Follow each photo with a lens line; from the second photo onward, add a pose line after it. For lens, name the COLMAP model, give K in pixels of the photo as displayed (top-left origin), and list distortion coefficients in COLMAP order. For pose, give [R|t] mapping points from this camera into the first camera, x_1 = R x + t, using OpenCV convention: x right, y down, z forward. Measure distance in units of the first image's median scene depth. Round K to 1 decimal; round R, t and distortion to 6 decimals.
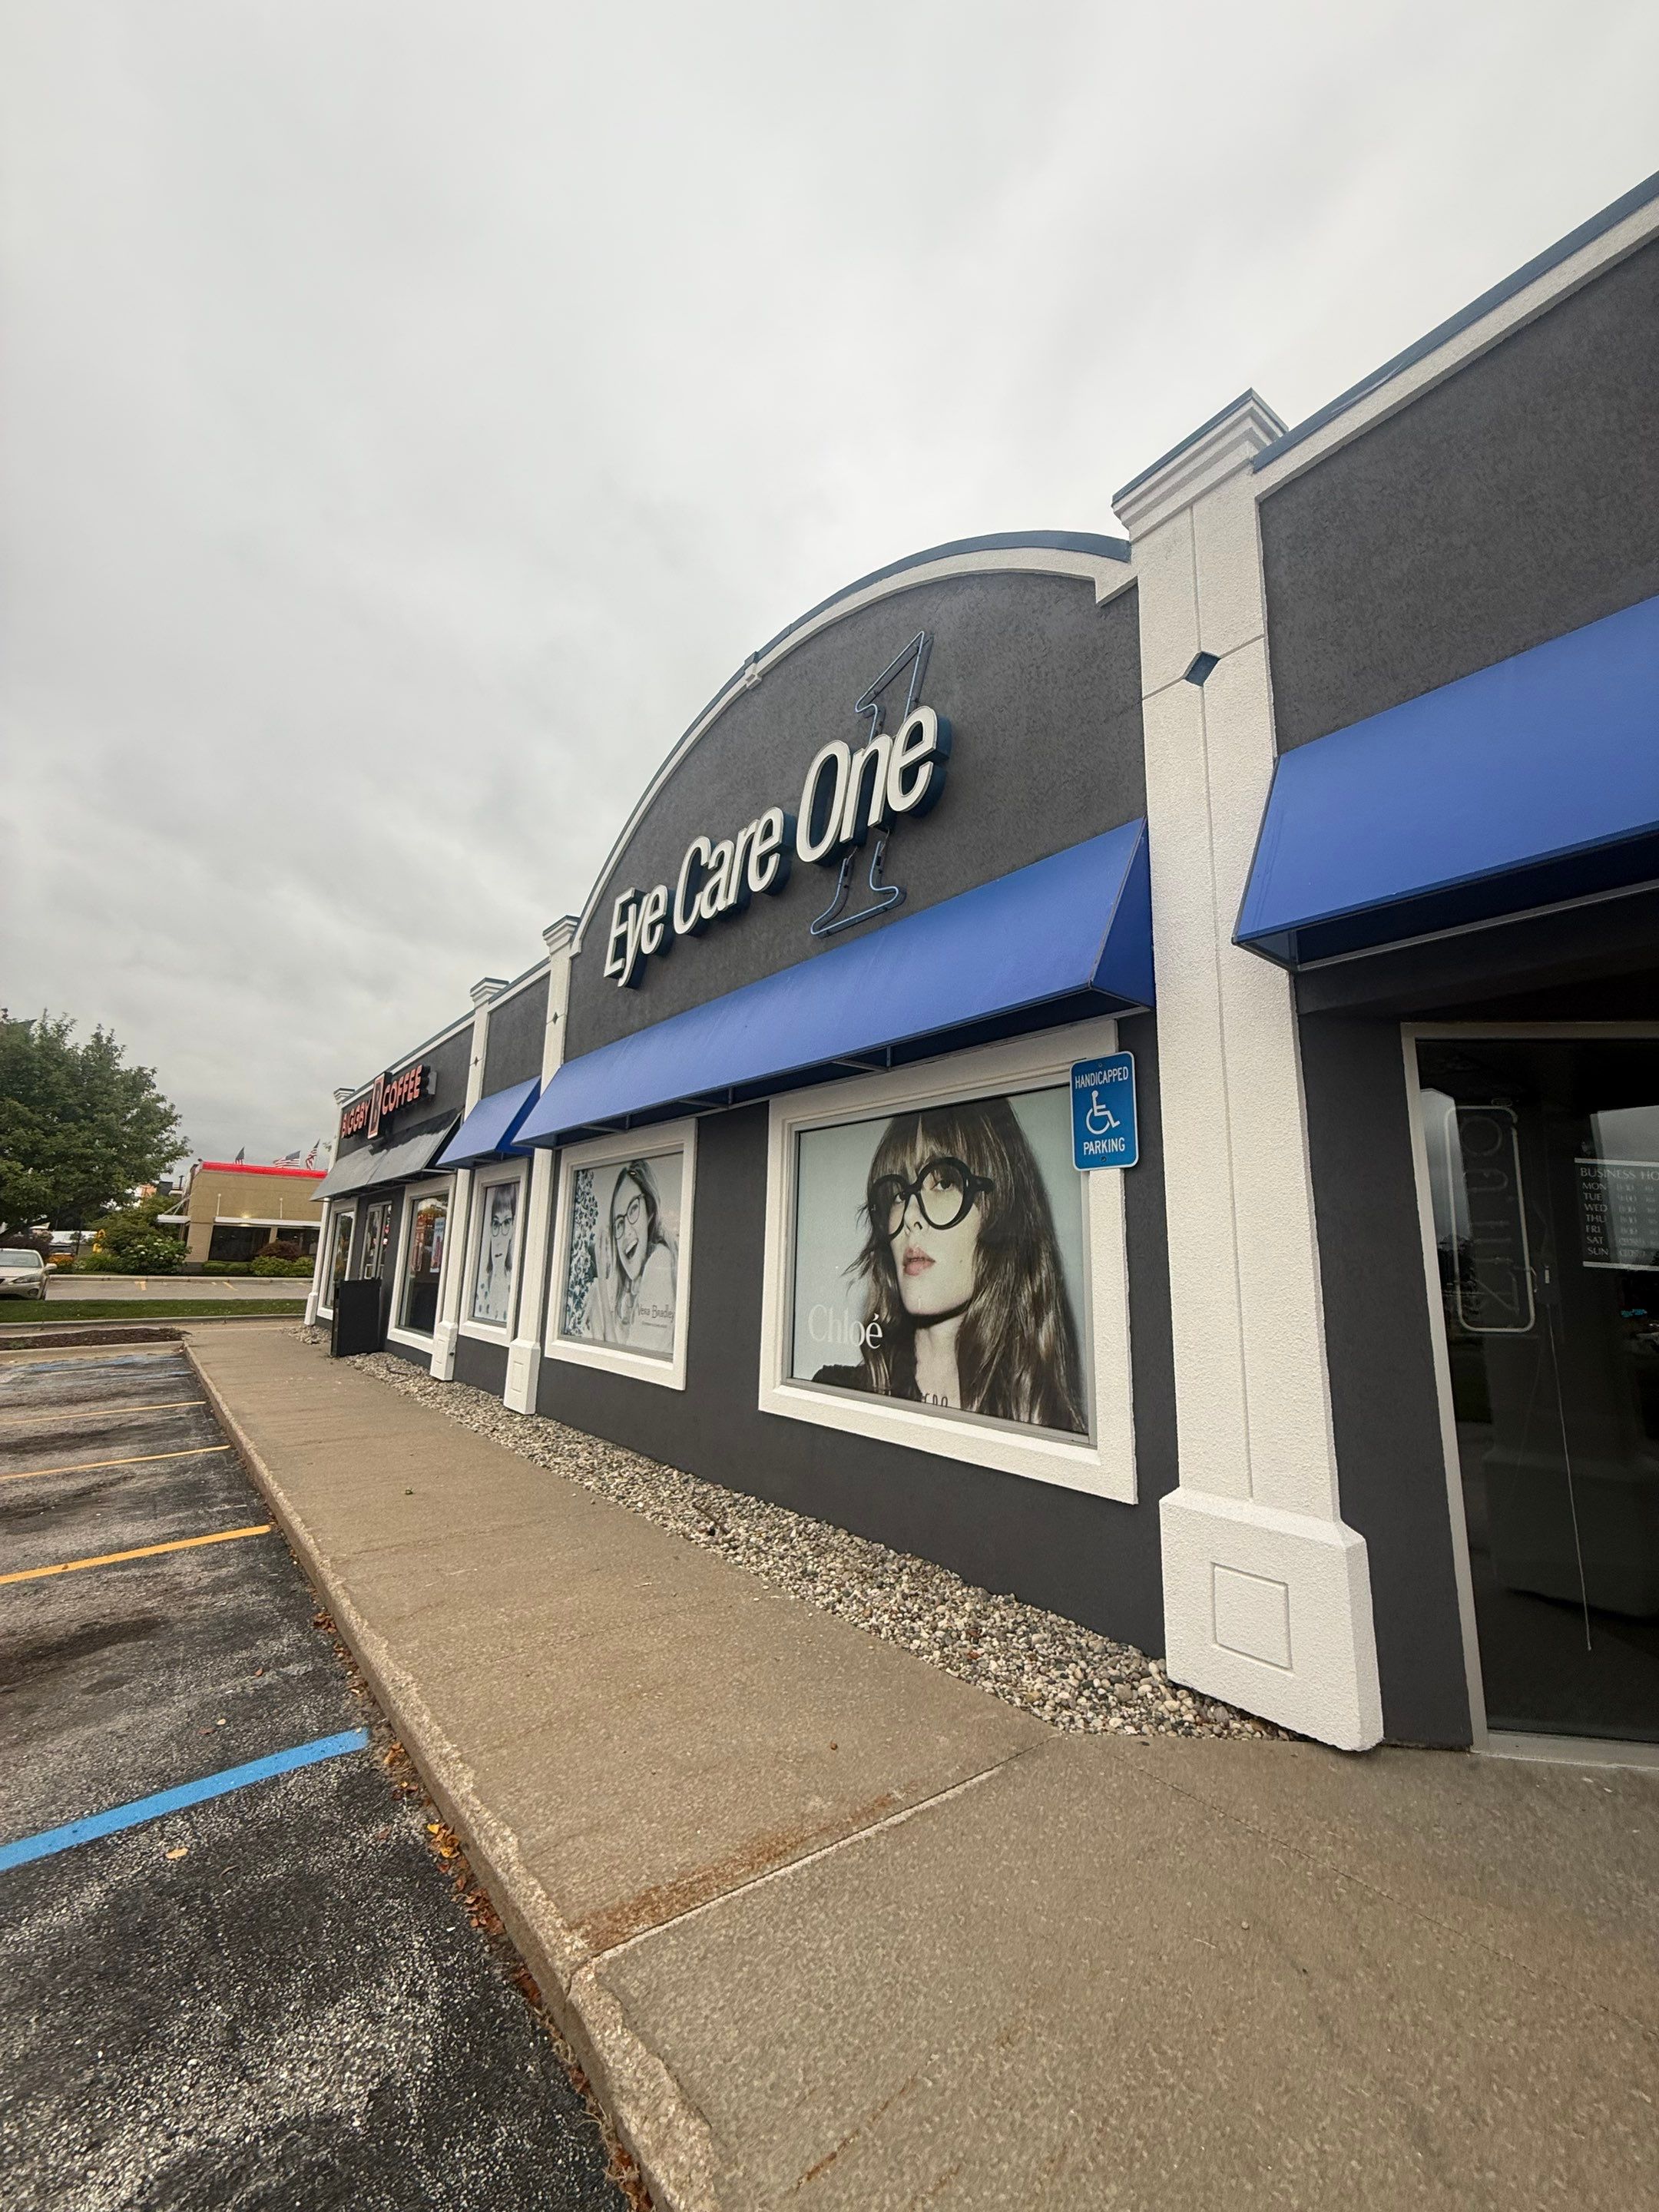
lens RADIAL K [[874.4, 0, 826.3], [0, 874.4, 1096.2], [0, 0, 1]] dist [-0.002401, 0.000404]
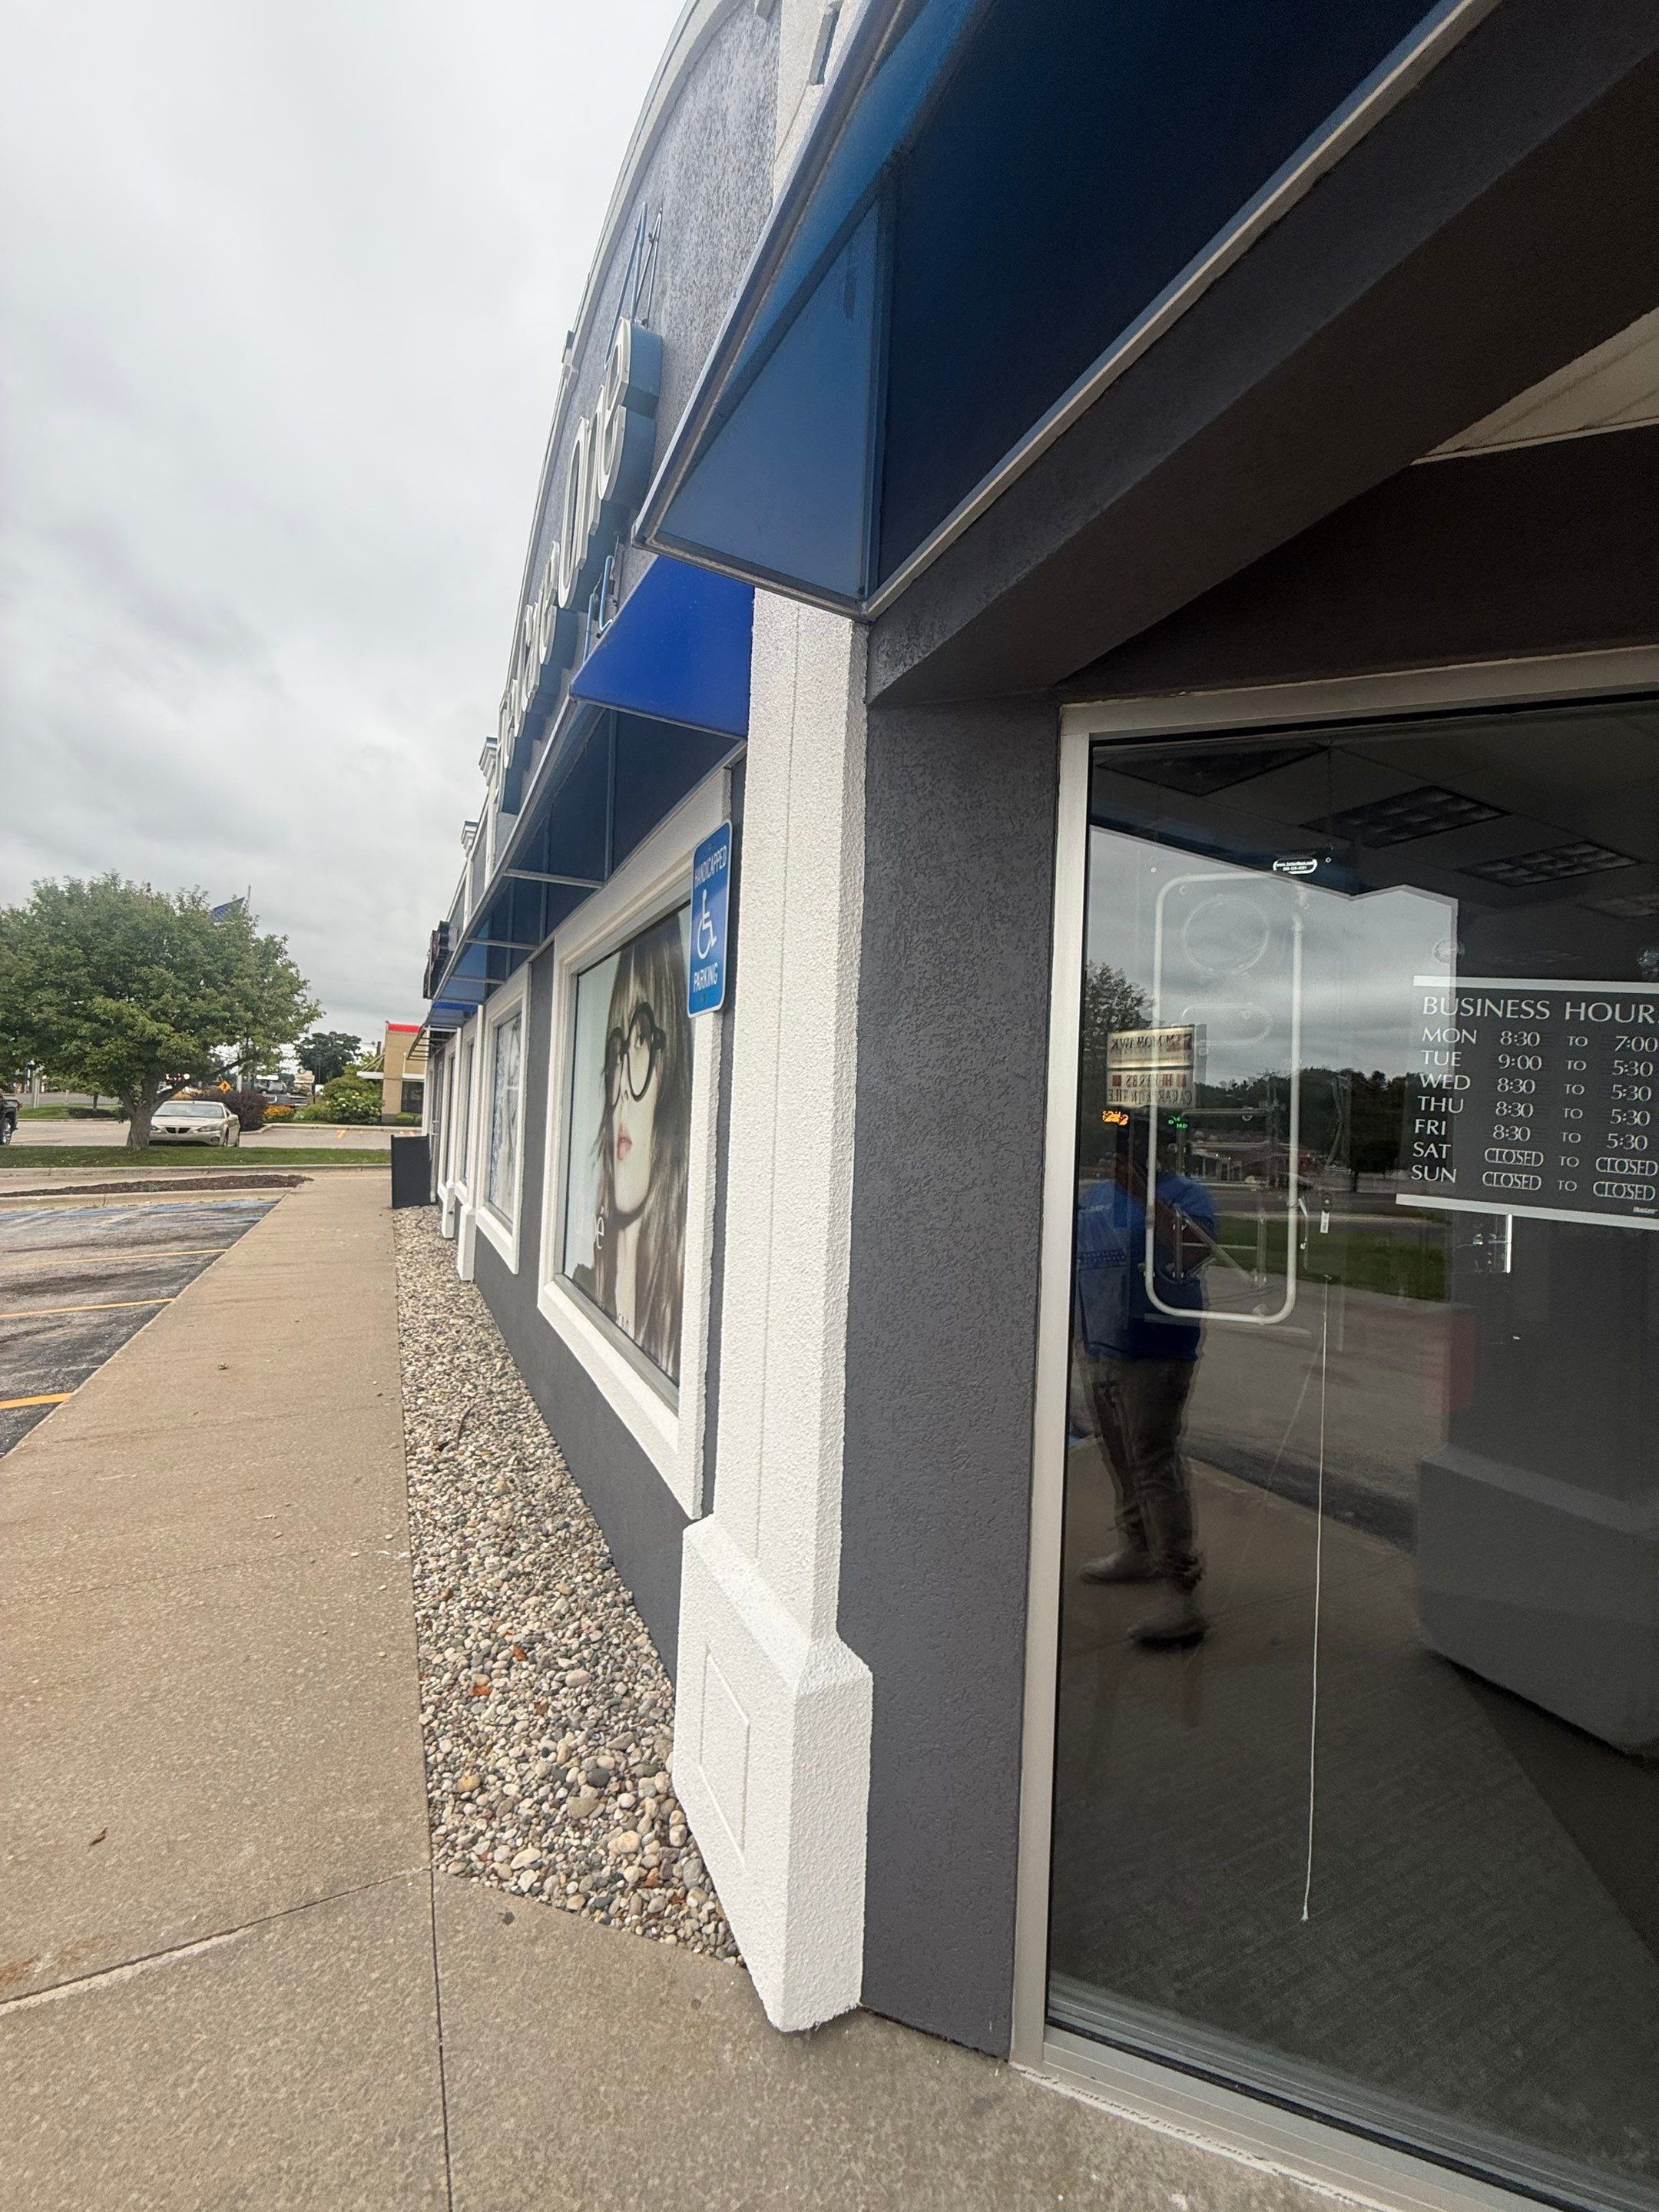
lens RADIAL K [[874.4, 0, 826.3], [0, 874.4, 1096.2], [0, 0, 1]] dist [-0.002401, 0.000404]
pose [[0.980321, 0.007869, -0.197254, 0.401793], [0.024124, 0.986941, 0.159266, 0.033061], [0.195931, -0.160891, 0.967329, 0.299715]]
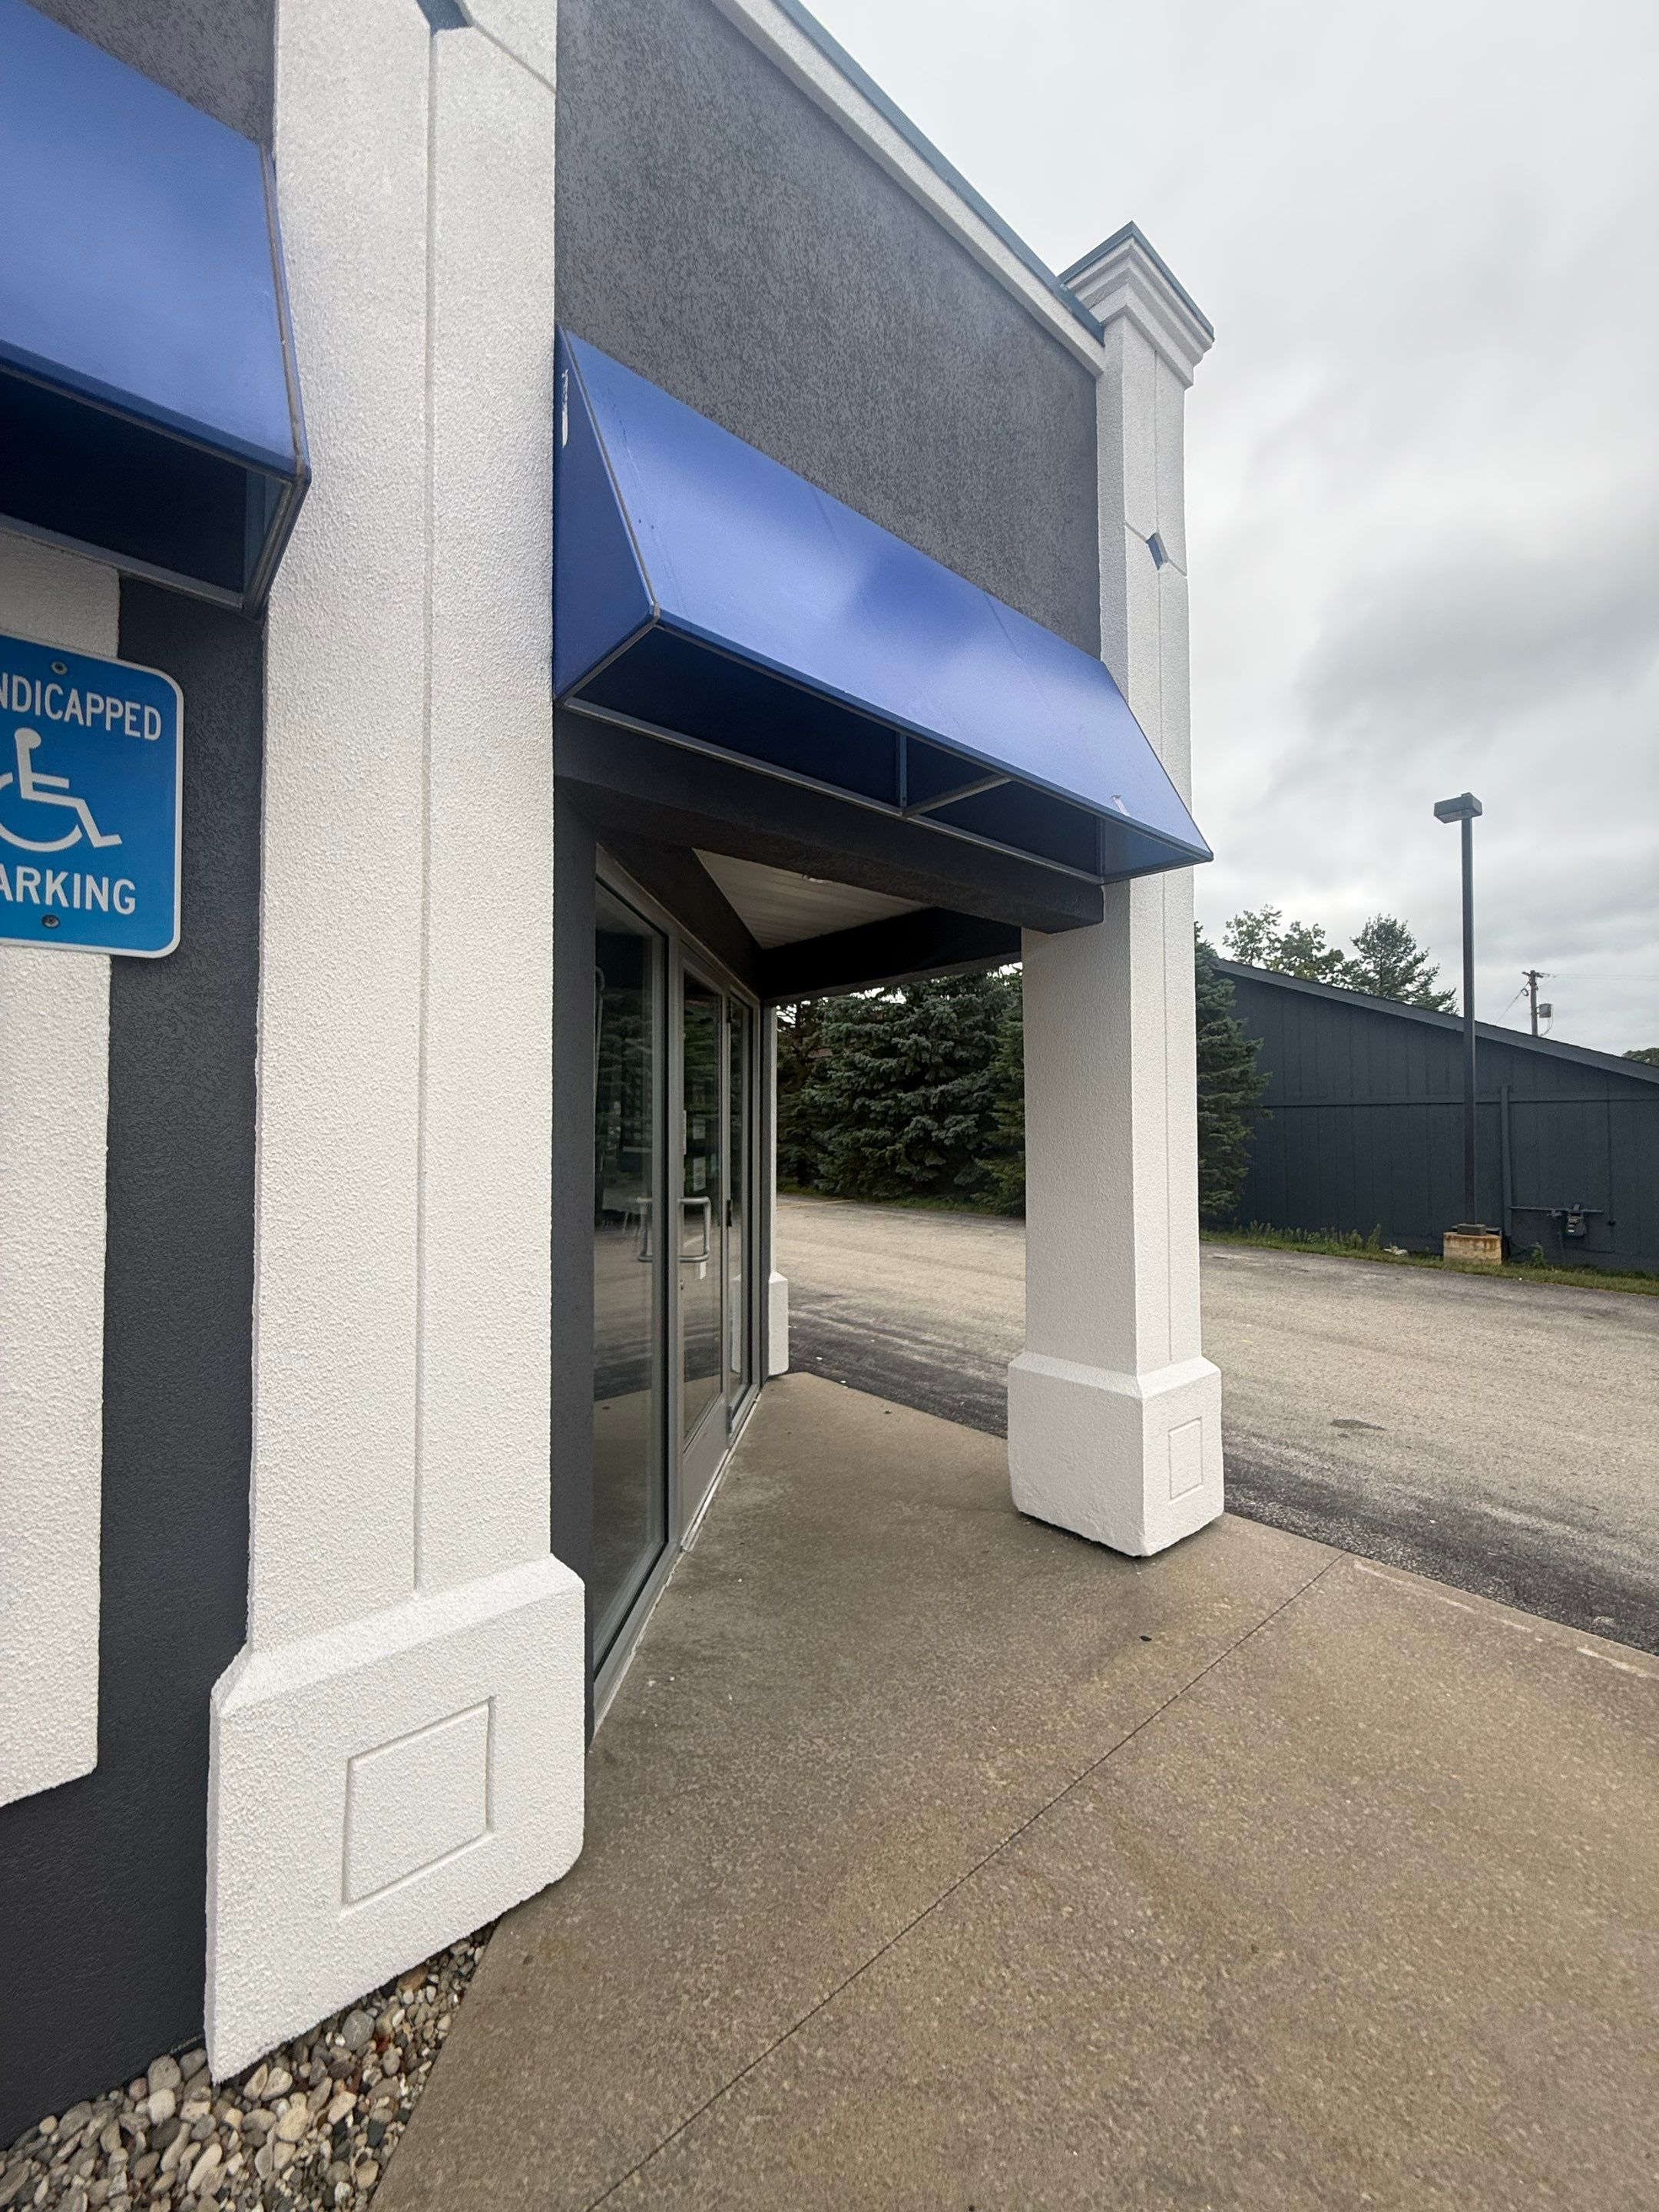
lens RADIAL K [[874.4, 0, 826.3], [0, 874.4, 1096.2], [0, 0, 1]] dist [-0.002401, 0.000404]
pose [[-0.051121, 0.005505, 0.998677, -0.054433], [-0.188817, 0.981896, -0.015078, 0.066901], [-0.980681, -0.189338, -0.049156, 0.514837]]
